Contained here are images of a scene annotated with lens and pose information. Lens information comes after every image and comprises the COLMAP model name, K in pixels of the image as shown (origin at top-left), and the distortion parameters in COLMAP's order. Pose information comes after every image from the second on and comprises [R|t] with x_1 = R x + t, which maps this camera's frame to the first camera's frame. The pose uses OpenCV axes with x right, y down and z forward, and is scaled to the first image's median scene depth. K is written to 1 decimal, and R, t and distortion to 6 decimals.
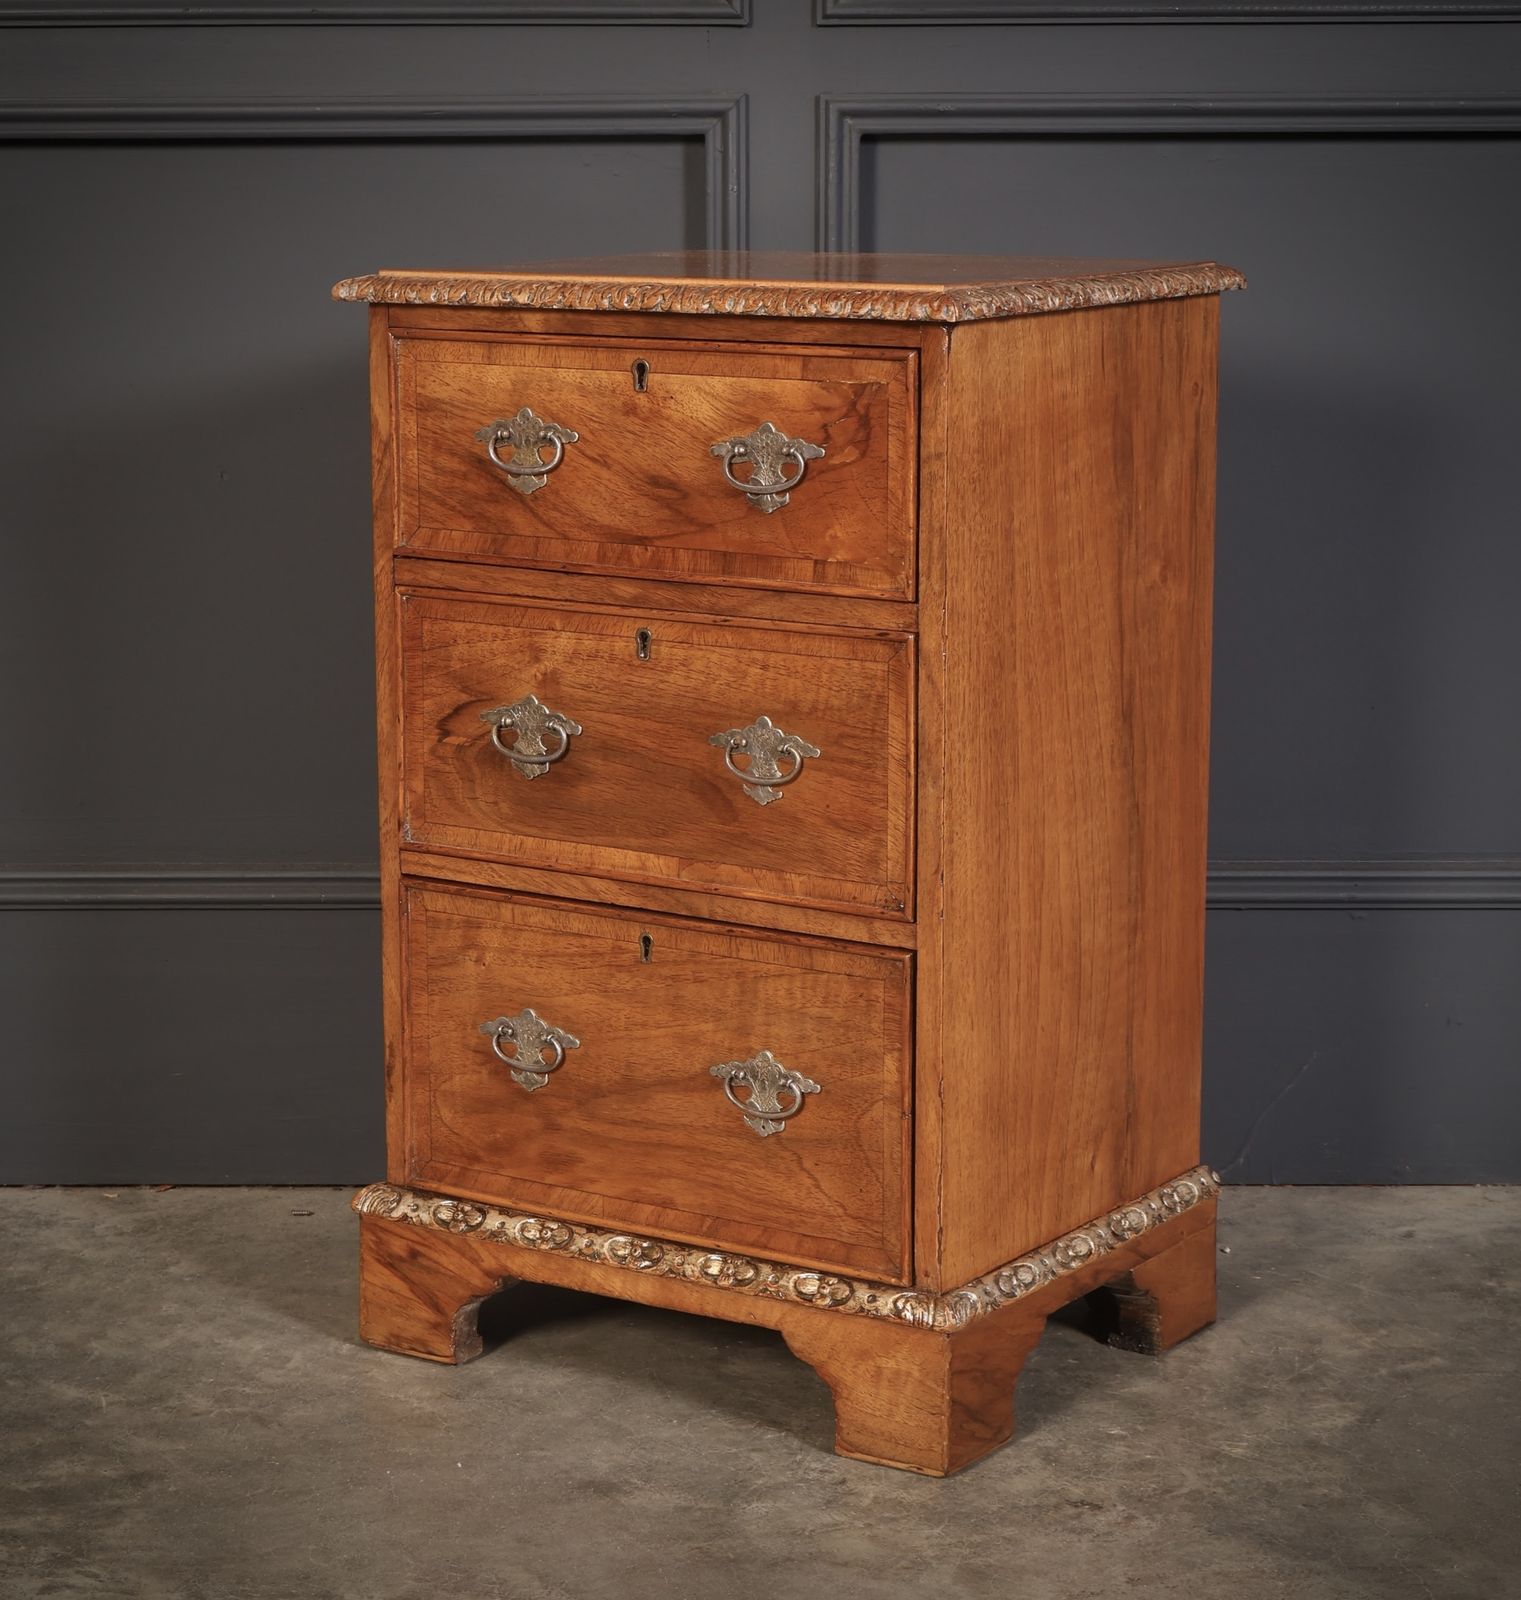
lens RADIAL K [[3805.7, 0, 754.0], [0, 3805.7, 823.0], [0, 0, 1]] dist [0.031499, -0.254027]
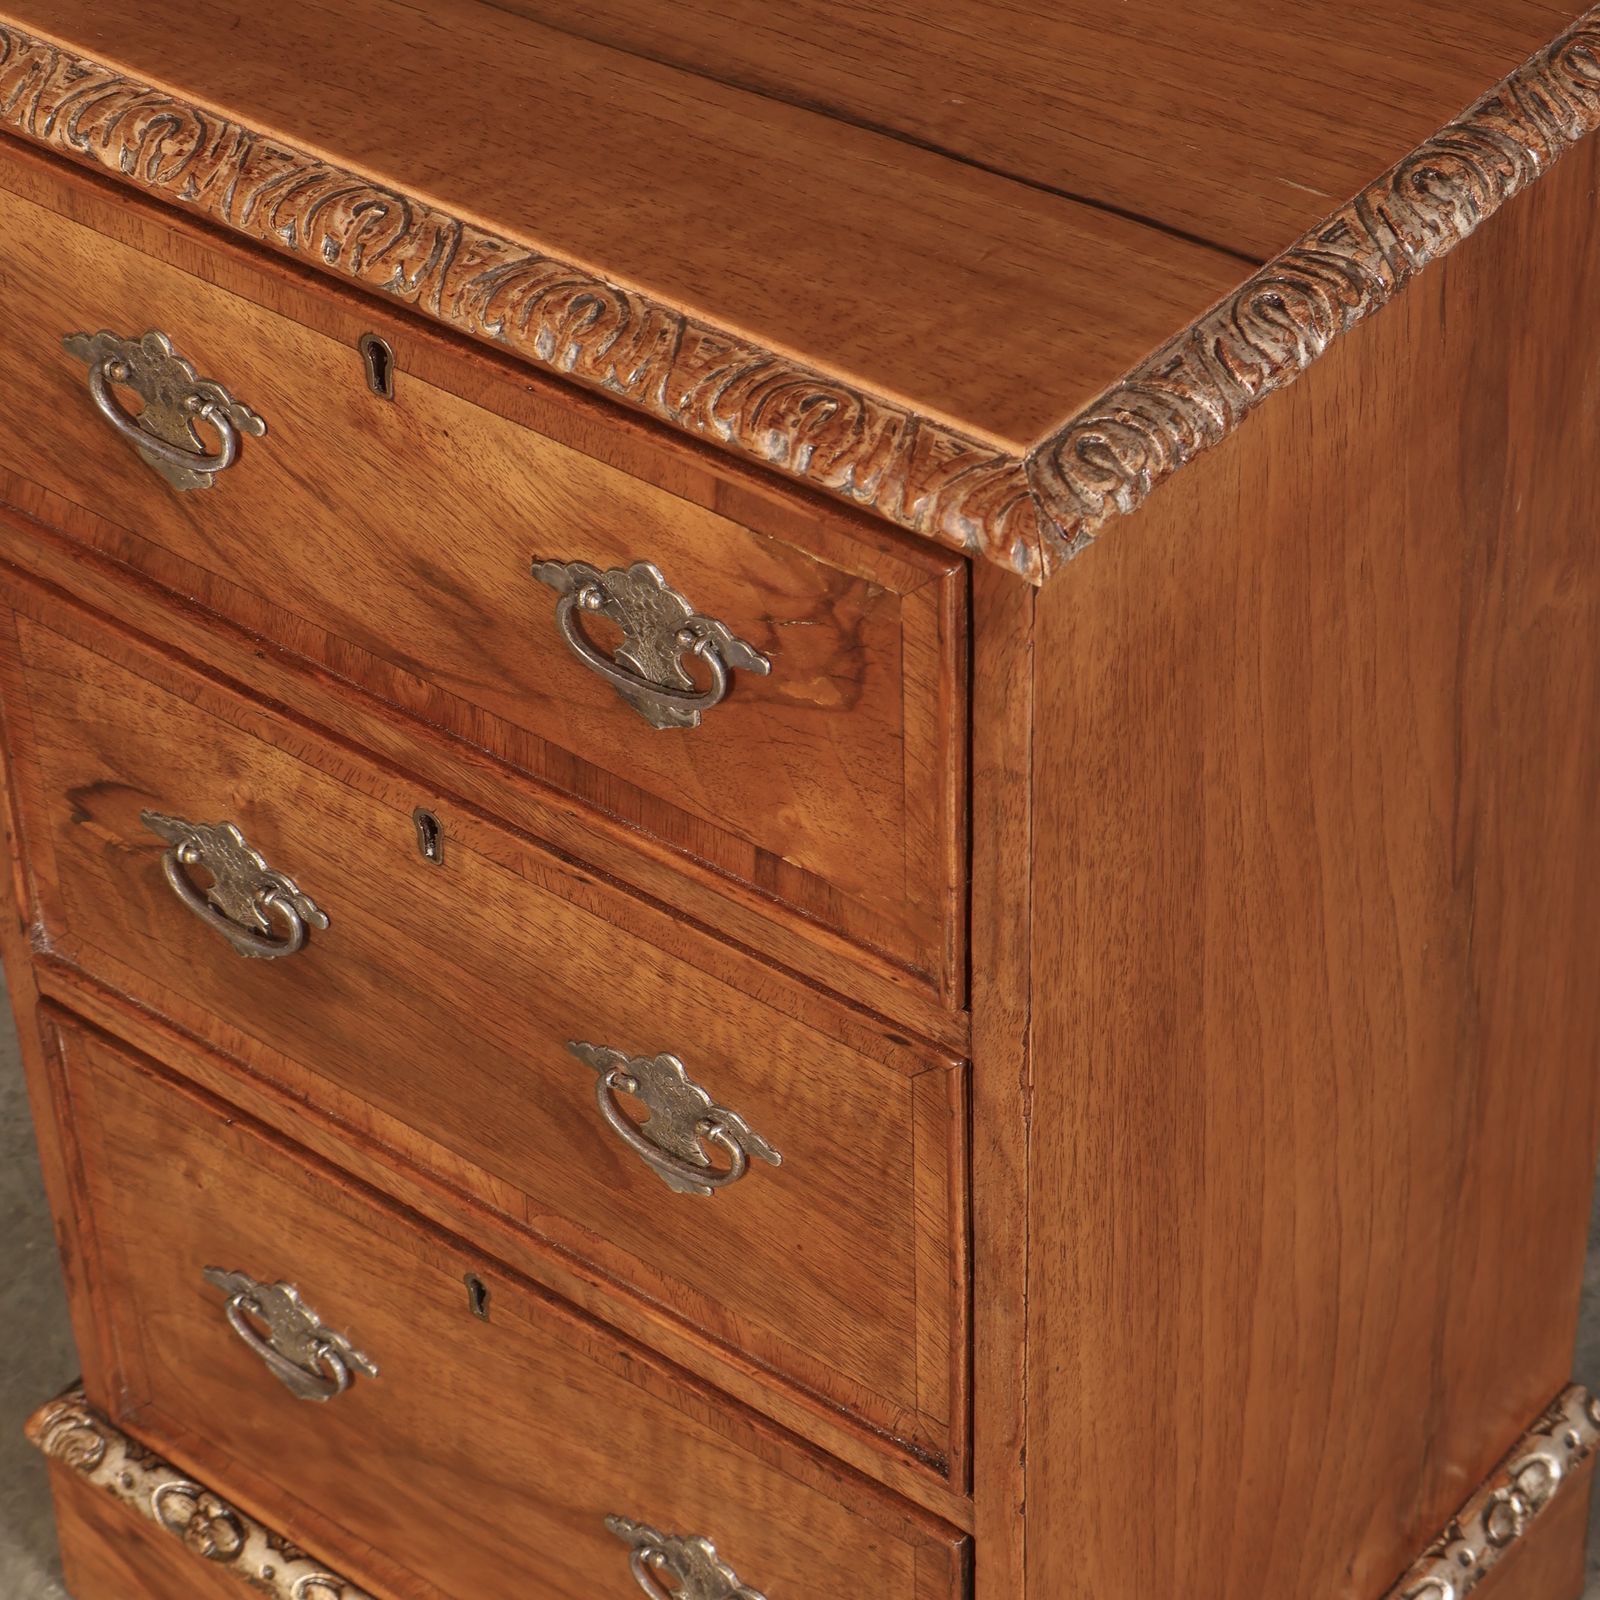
lens RADIAL K [[4450.9, 0, 821.7], [0, 4450.9, 805.3], [0, 0, 1]] dist [0.014379, 0.087819]
pose [[0.996570, 0.033462, -0.075692, 0.061127], [0.007124, 0.876529, 0.481297, -0.315354], [0.082451, -0.480185, 0.873284, 0.520415]]
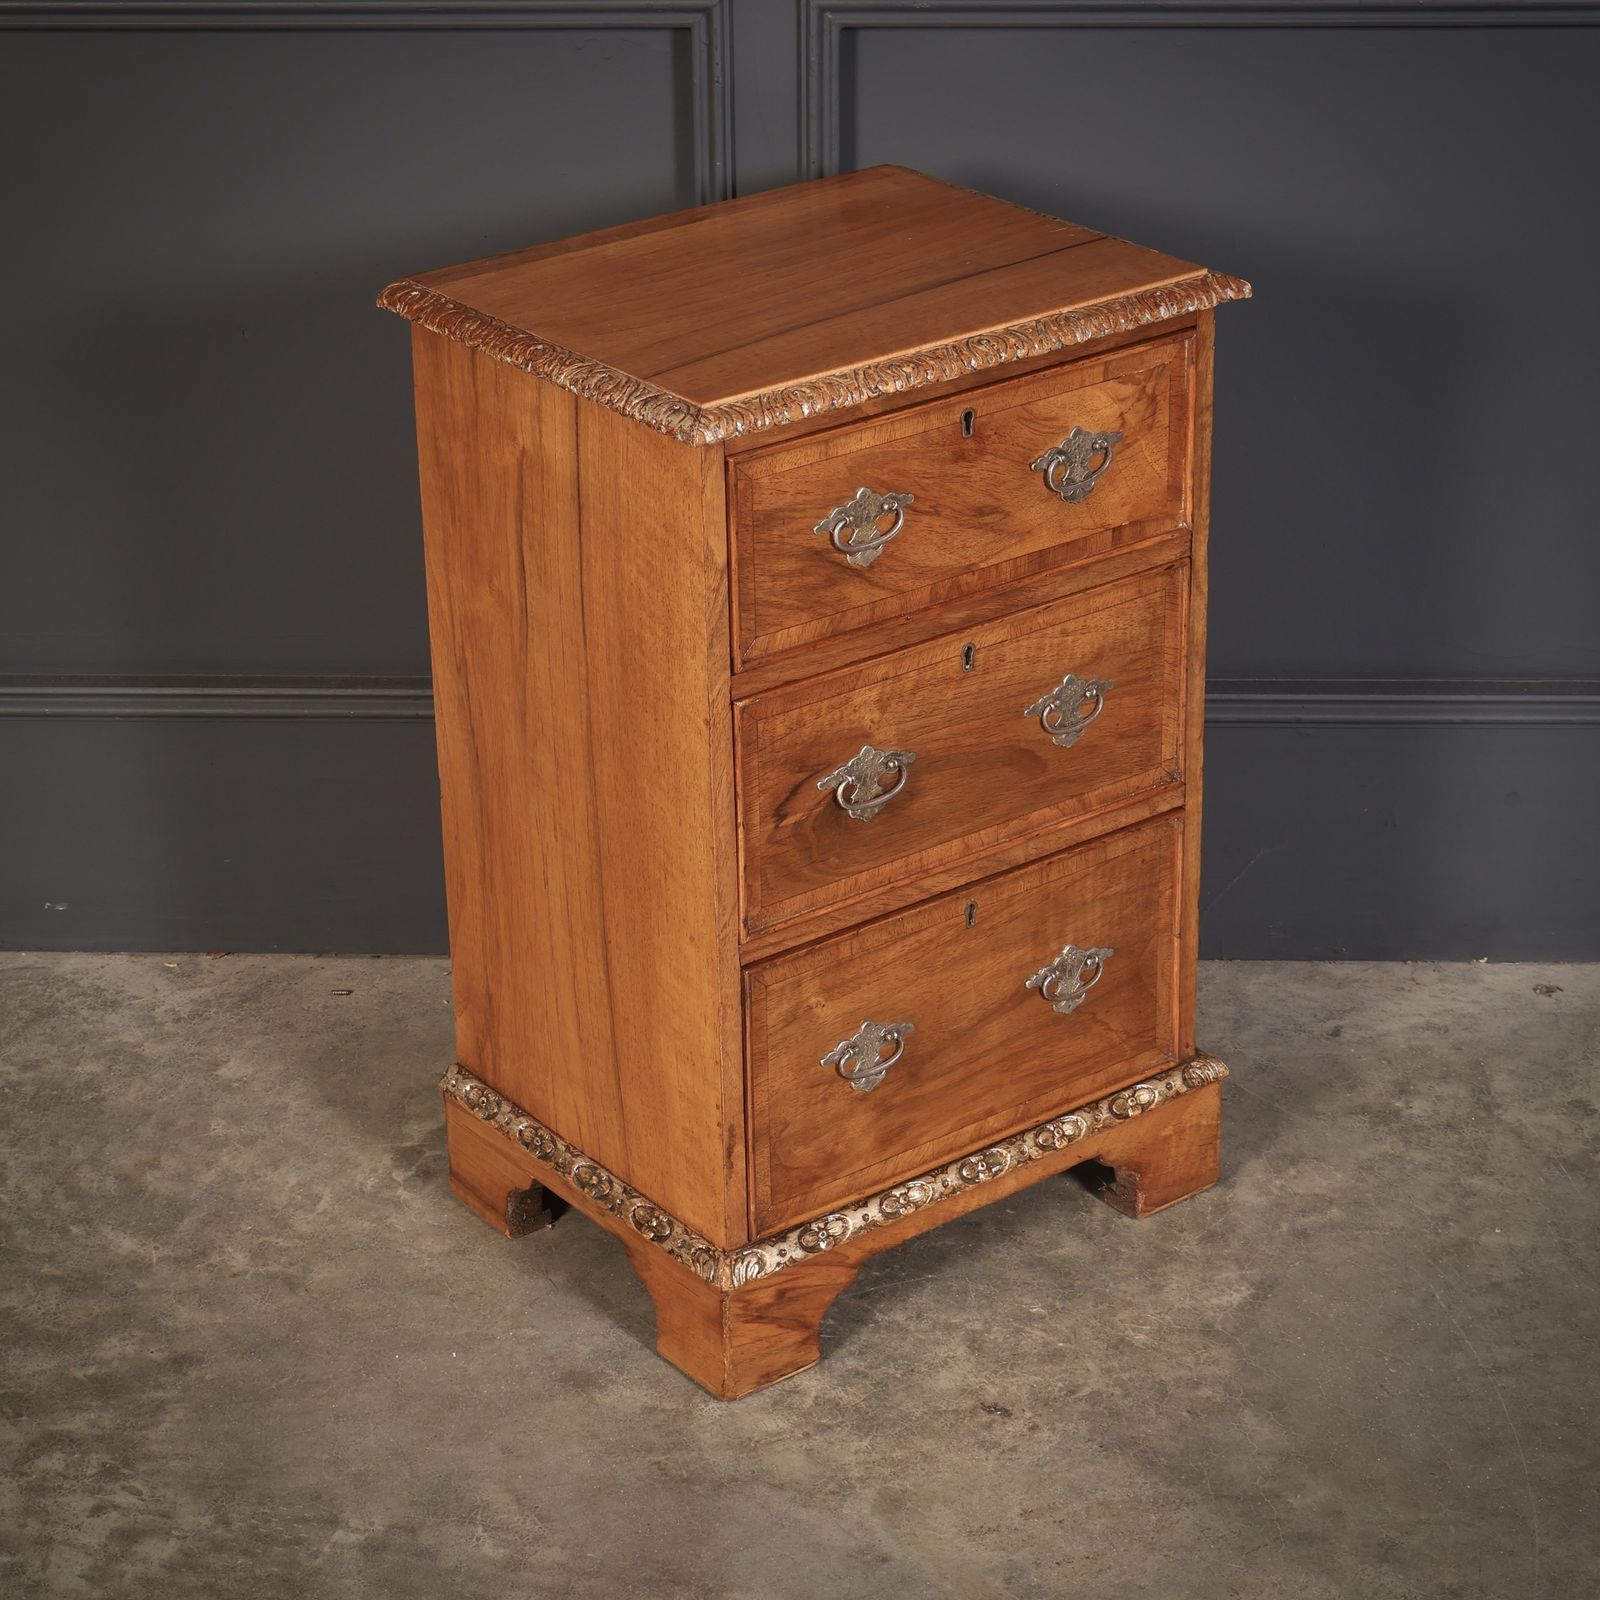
lens RADIAL K [[3694.3, 0, 813.7], [0, 3694.3, 793.1], [0, 0, 1]] dist [0.019299, -0.162783]
pose [[0.316363, -0.404373, 0.858136, -0.954967], [0.198202, 0.912809, 0.357066, -0.393582], [-0.927702, 0.057122, 0.368927, 0.653720]]
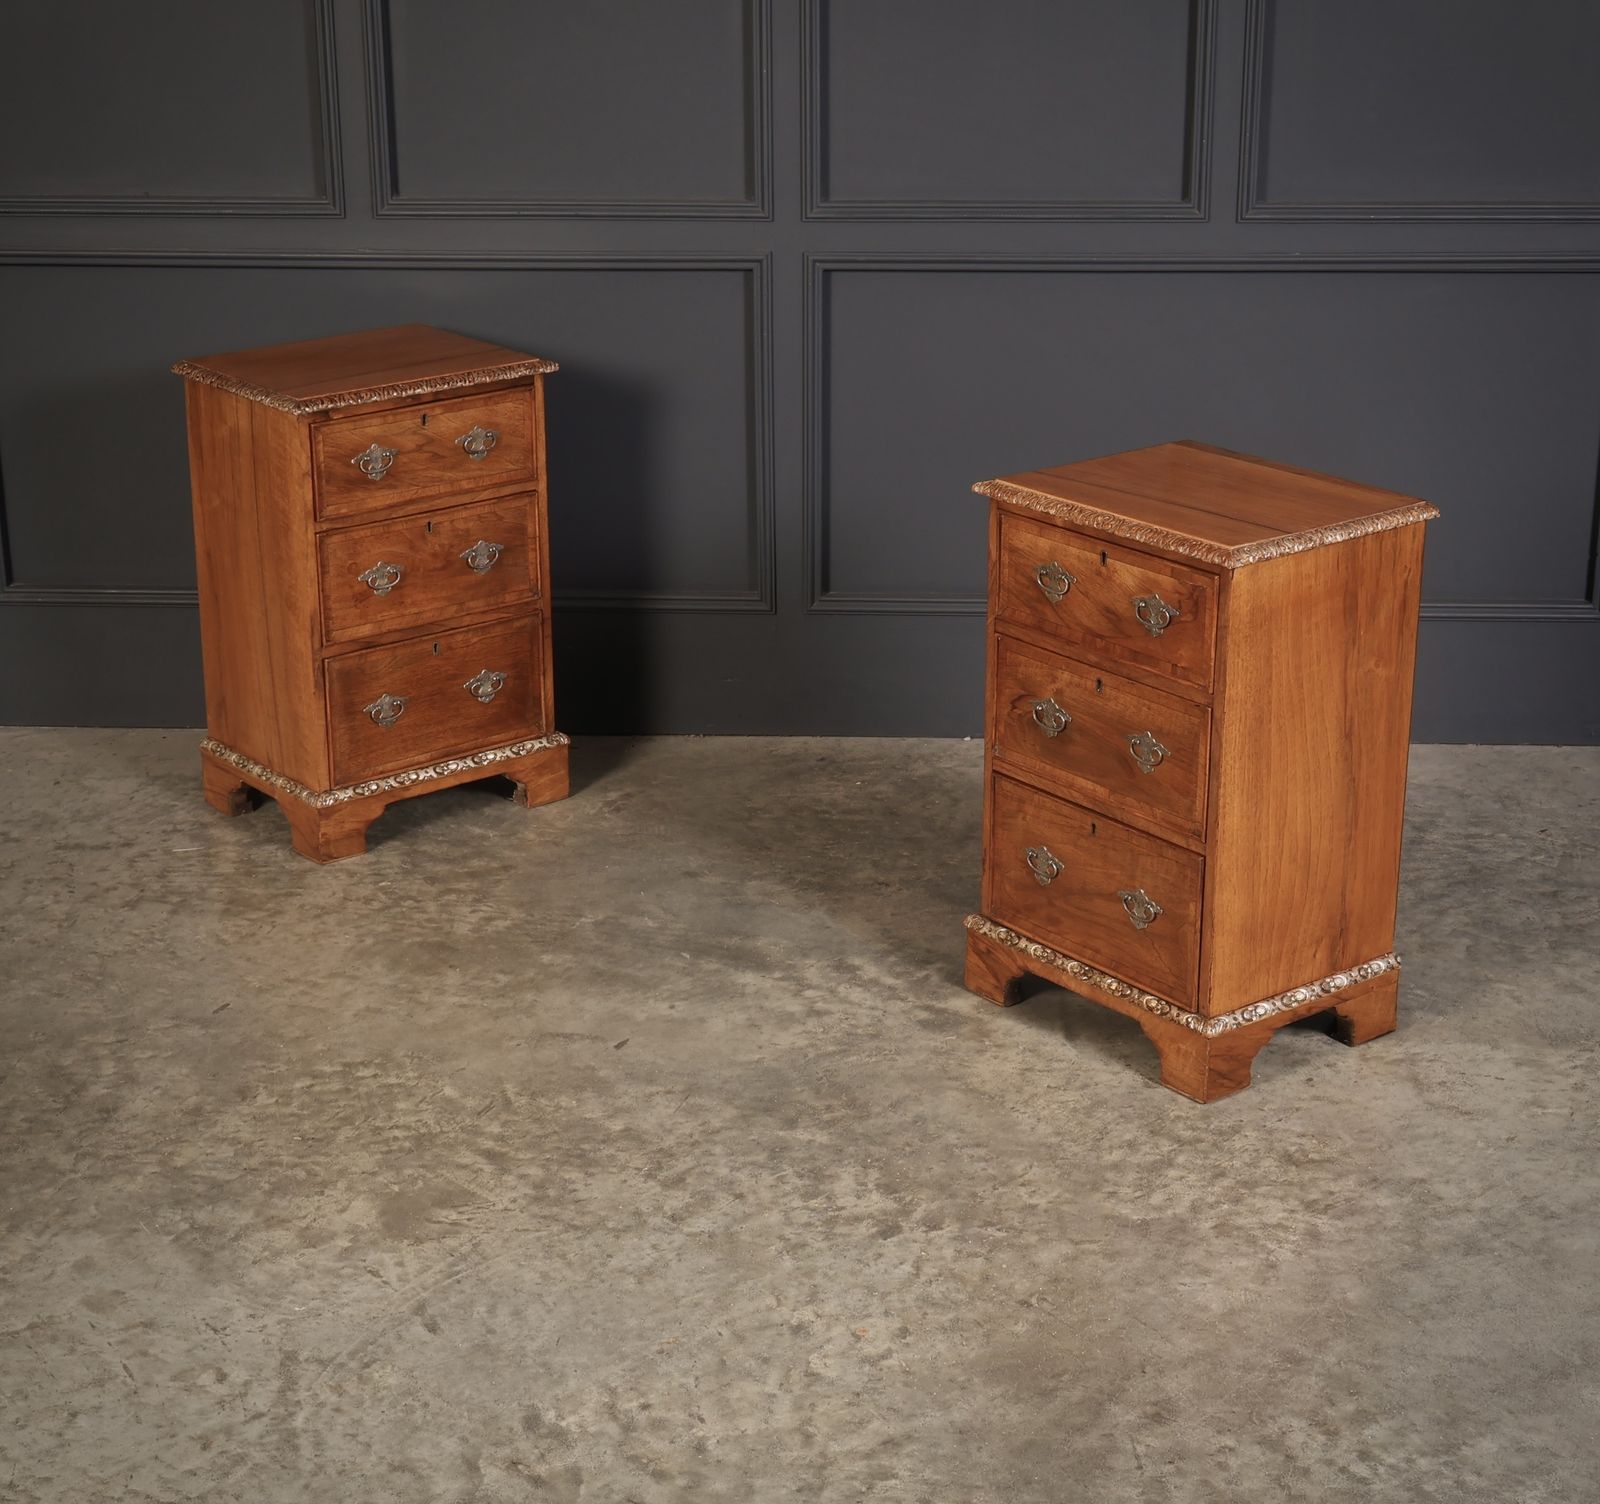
lens RADIAL K [[3019.8, 0, 824.6], [0, 3019.8, 834.0], [0, 0, 1]] dist [0.045690, -0.269621]
pose [[0.952849, 0.110925, -0.282444, 0.294433], [-0.060195, 0.981389, 0.182352, -0.253357], [0.297414, -0.156753, 0.941793, -0.572157]]
